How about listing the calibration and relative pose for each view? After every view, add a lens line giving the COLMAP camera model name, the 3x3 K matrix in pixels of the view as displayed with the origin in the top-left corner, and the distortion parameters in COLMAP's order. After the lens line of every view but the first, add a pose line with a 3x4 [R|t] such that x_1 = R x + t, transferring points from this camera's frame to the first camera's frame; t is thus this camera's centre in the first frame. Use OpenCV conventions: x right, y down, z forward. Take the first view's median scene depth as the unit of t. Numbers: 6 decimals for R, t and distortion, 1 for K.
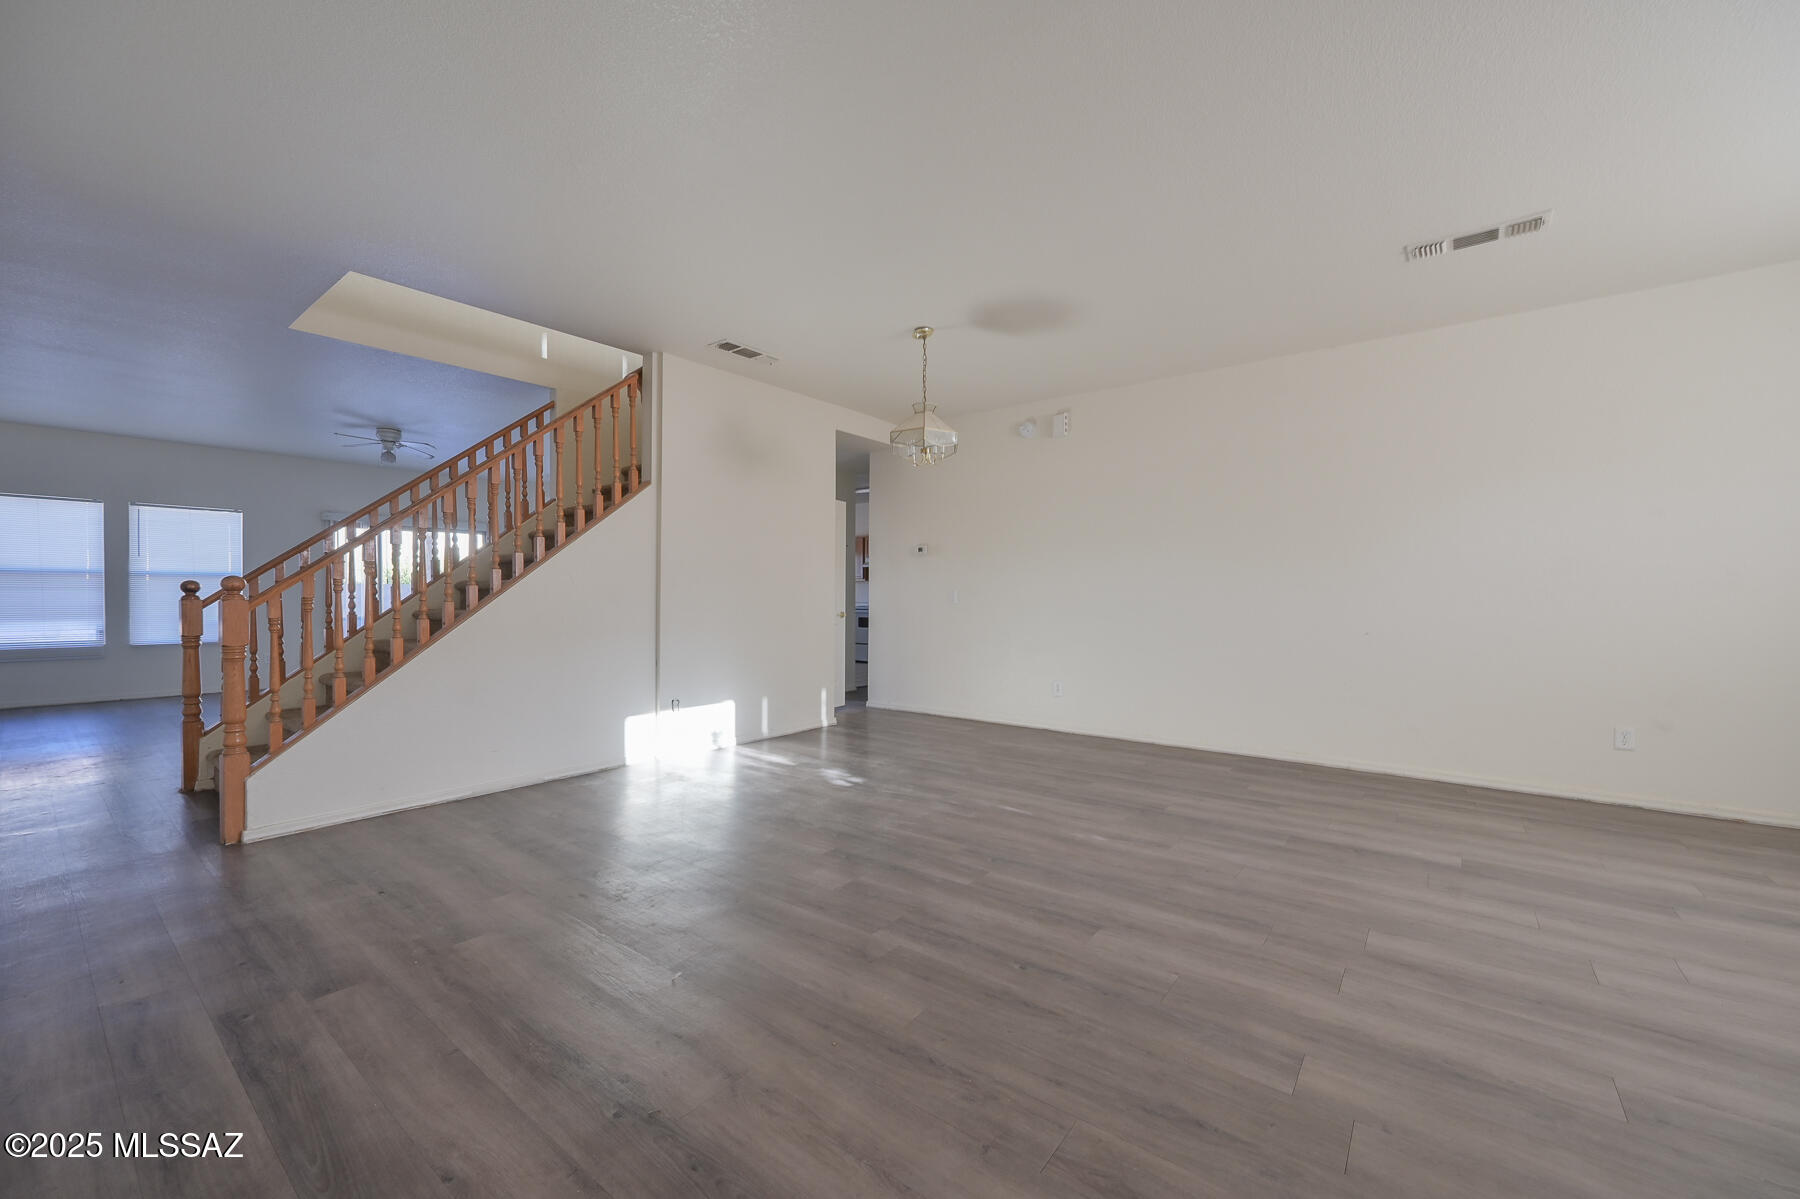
lens RADIAL K [[706.5, 0, 900.0], [0, 706.5, 599.5], [0, 0, 1]] dist [0.002097, 0.000521]
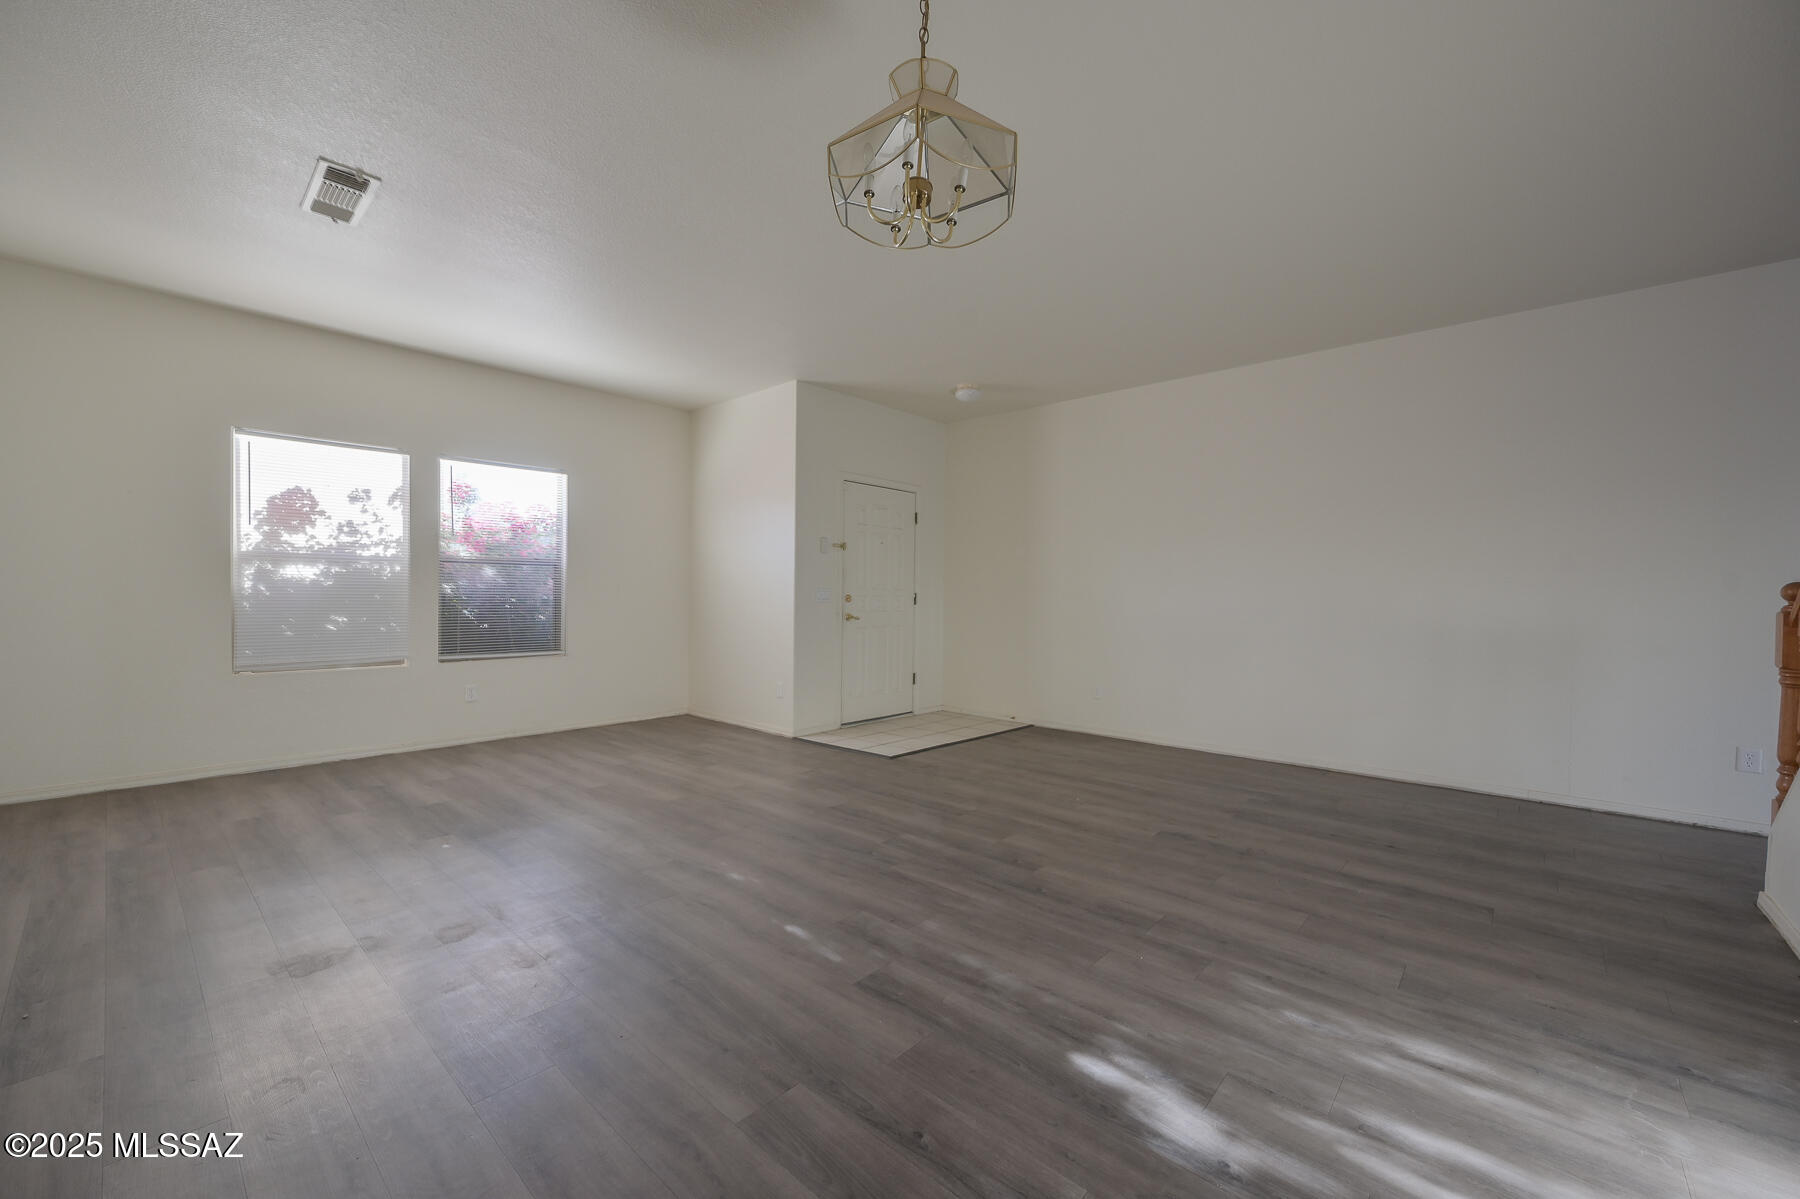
lens RADIAL K [[706.5, 0, 900.0], [0, 706.5, 599.5], [0, 0, 1]] dist [0.002097, 0.000521]
pose [[-0.997660, -0.013719, 0.066976, 0.026197], [-0.013118, 0.999870, 0.009398, -0.006854], [-0.067096, 0.008497, -0.997710, 1.921240]]
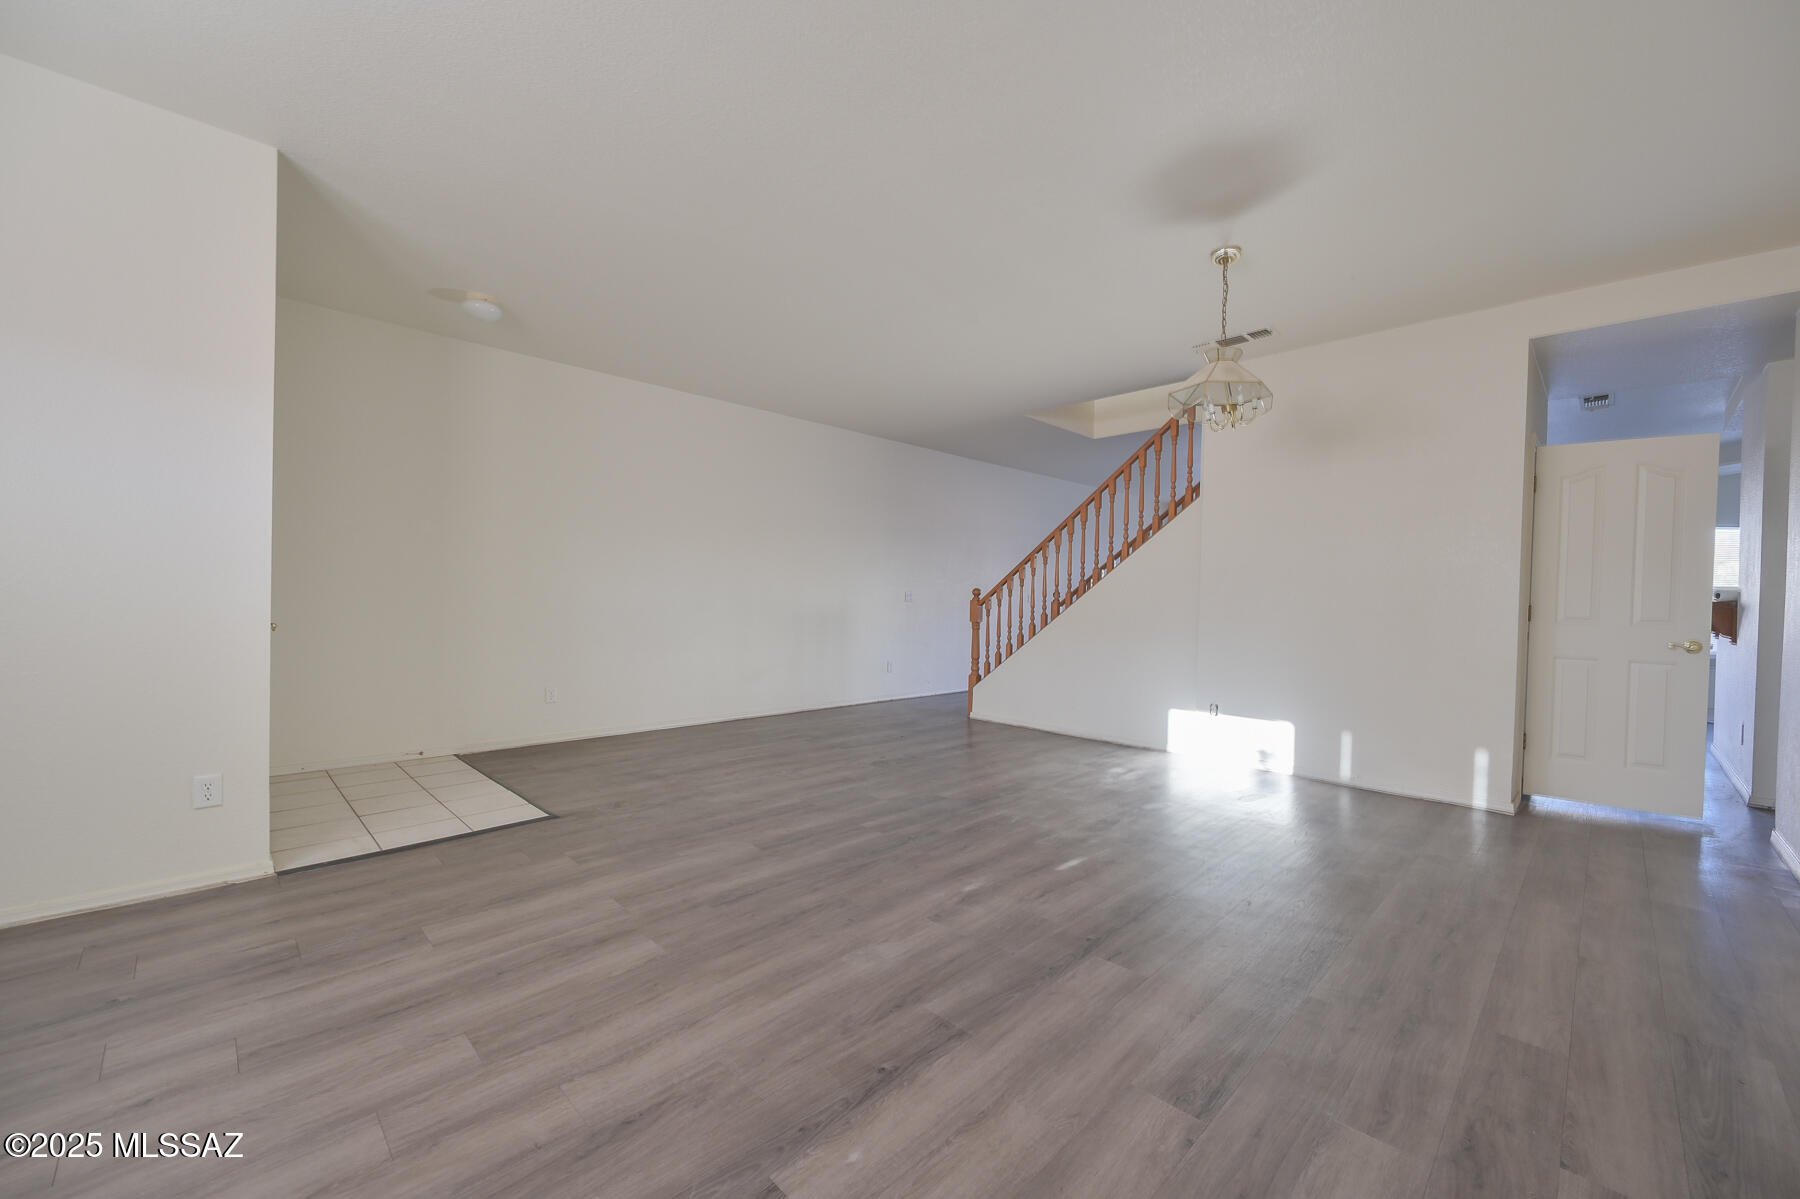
lens RADIAL K [[706.5, 0, 900.0], [0, 706.5, 599.5], [0, 0, 1]] dist [0.002097, 0.000521]
pose [[-0.127562, 0.003113, -0.991826, 1.164002], [-0.022843, 0.999721, 0.006076, -0.005823], [0.991567, 0.023431, -0.127456, 1.064990]]
